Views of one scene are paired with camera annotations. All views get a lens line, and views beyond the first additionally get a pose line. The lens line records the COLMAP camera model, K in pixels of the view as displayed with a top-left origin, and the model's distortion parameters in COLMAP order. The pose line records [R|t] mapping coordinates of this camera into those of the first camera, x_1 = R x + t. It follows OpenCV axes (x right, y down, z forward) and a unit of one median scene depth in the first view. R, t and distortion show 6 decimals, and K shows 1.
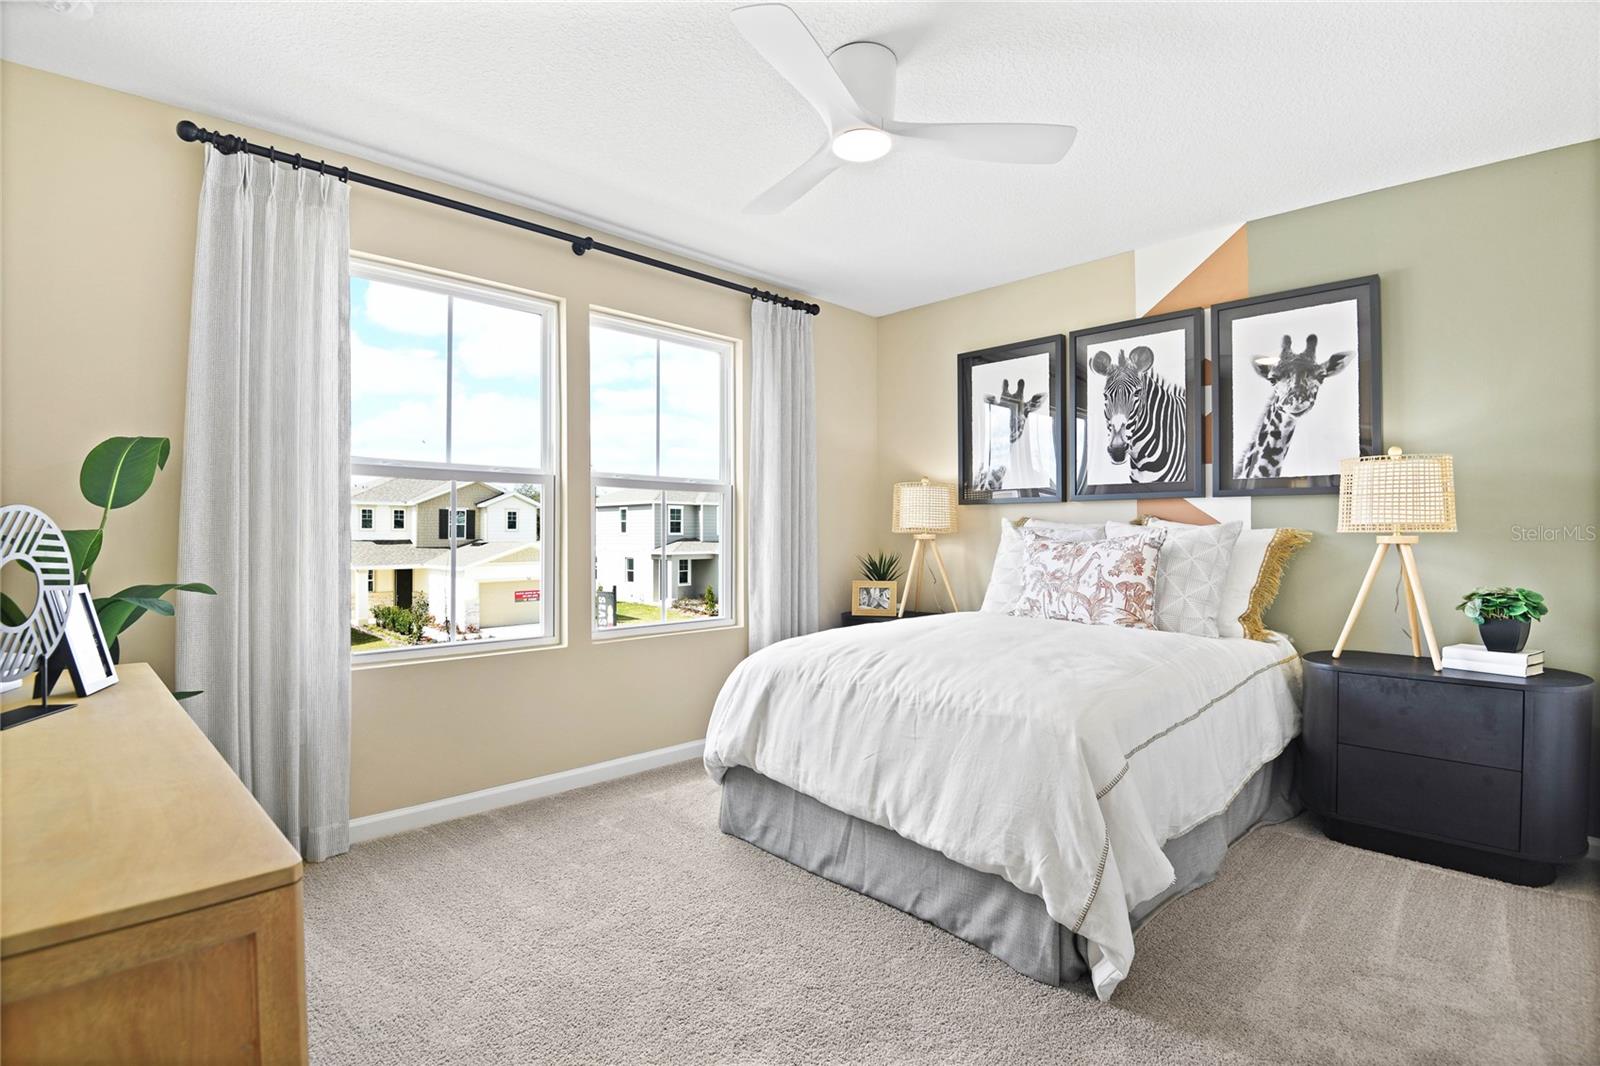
lens RADIAL K [[771.2, 0, 800.0], [0, 771.2, 533.0], [0, 0, 1]] dist [0.001084, -0.025956]
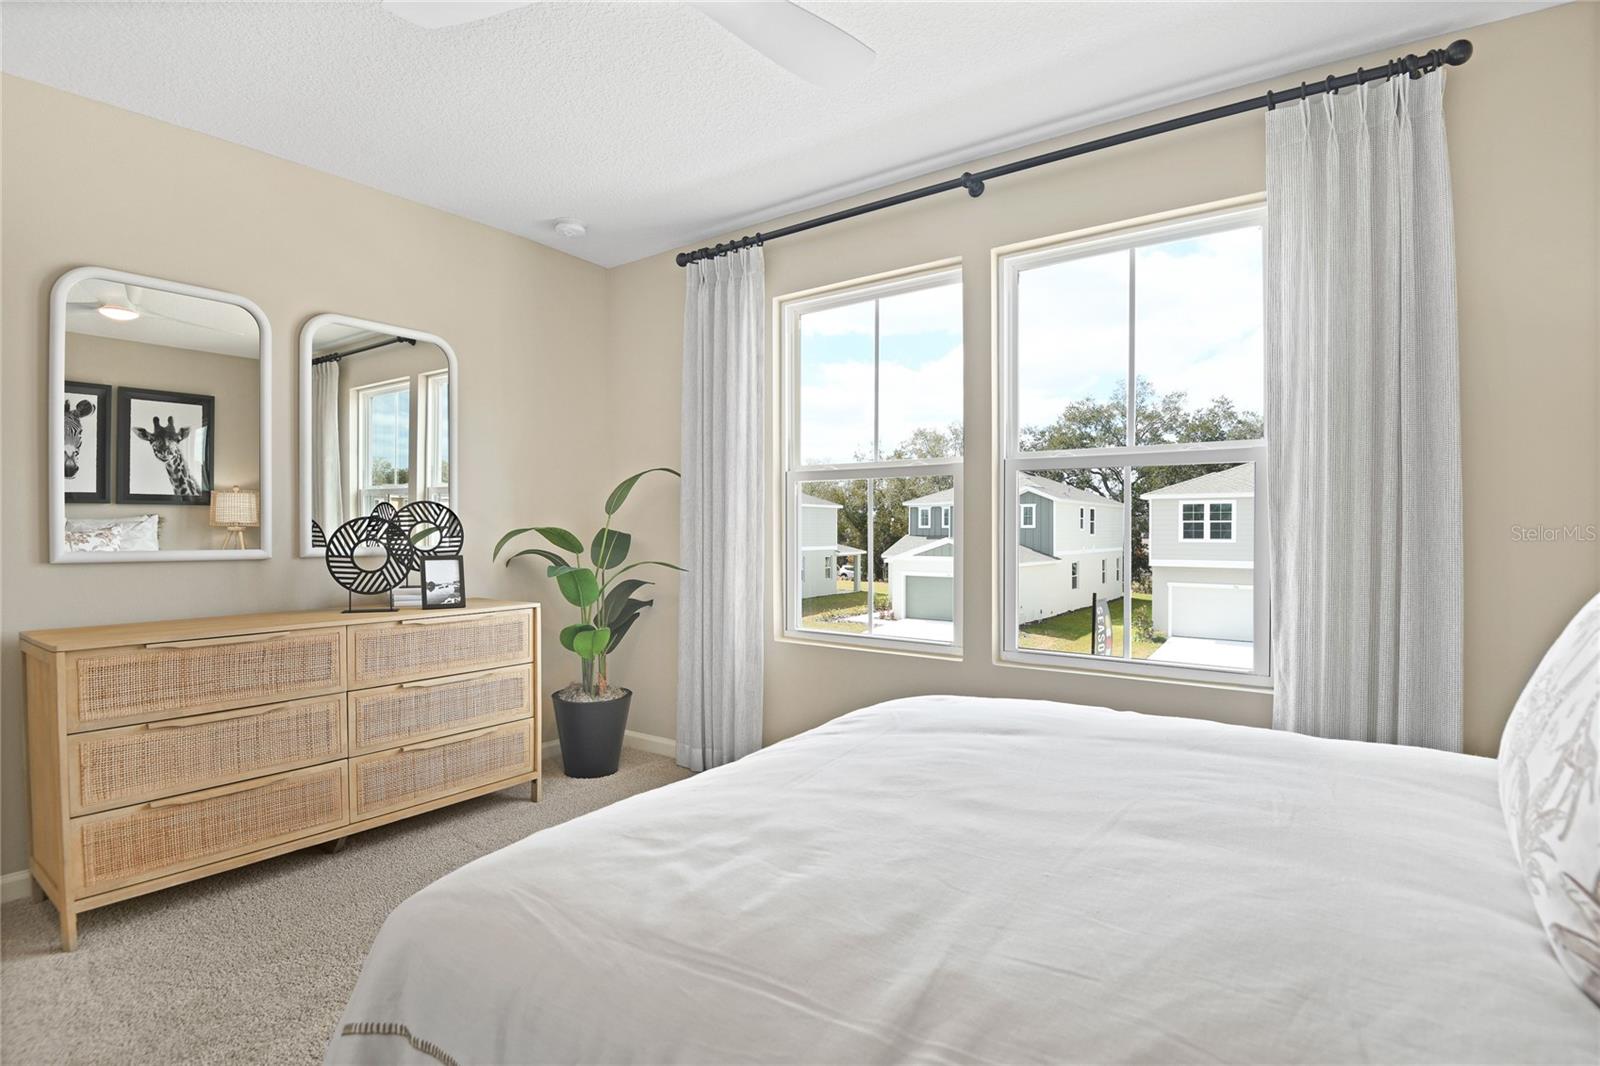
lens RADIAL K [[771.2, 0, 800.0], [0, 771.2, 533.0], [0, 0, 1]] dist [0.001084, -0.025956]
pose [[0.154502, 0.005503, -0.987977, 0.529299], [-0.009128, 0.999950, 0.004142, 0.006742], [0.987950, 0.008378, 0.154544, 0.694676]]
